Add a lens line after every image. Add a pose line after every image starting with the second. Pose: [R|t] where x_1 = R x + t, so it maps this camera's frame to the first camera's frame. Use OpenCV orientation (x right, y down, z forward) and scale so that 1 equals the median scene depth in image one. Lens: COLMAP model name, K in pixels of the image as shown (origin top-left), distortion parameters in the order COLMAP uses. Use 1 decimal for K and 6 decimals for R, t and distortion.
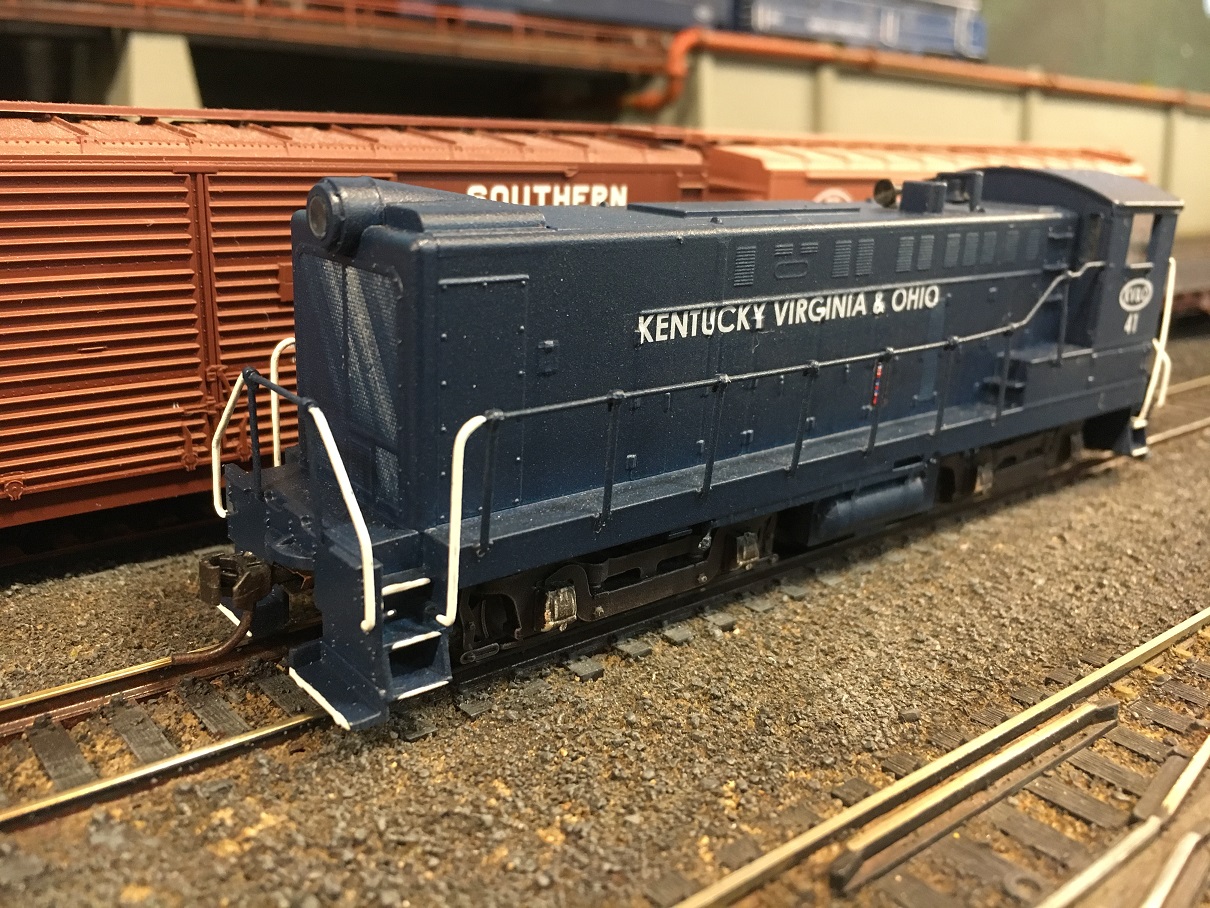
lens RADIAL K [[1116.9, 0, 603.0], [0, 1116.9, 482.2], [0, 0, 1]] dist [-0.013765, -0.004619]
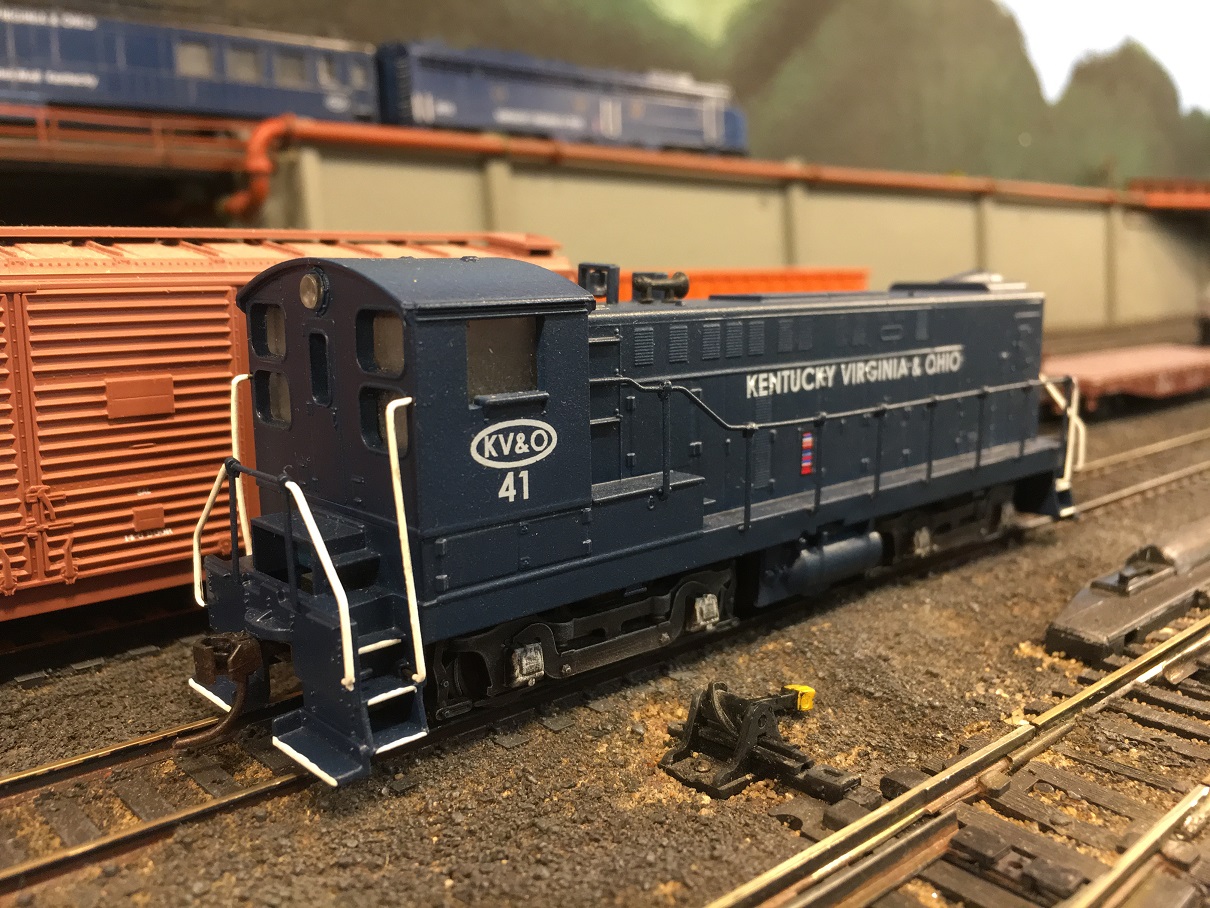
lens RADIAL K [[1030.6, 0, 605.4], [0, 1030.6, 453.5], [0, 0, 1]] dist [0.067826, -0.130556]
pose [[0.997541, -0.044451, 0.054185, 0.100555], [0.049621, 0.993936, -0.098128, -0.019882], [-0.049495, 0.100575, 0.993698, 0.075575]]
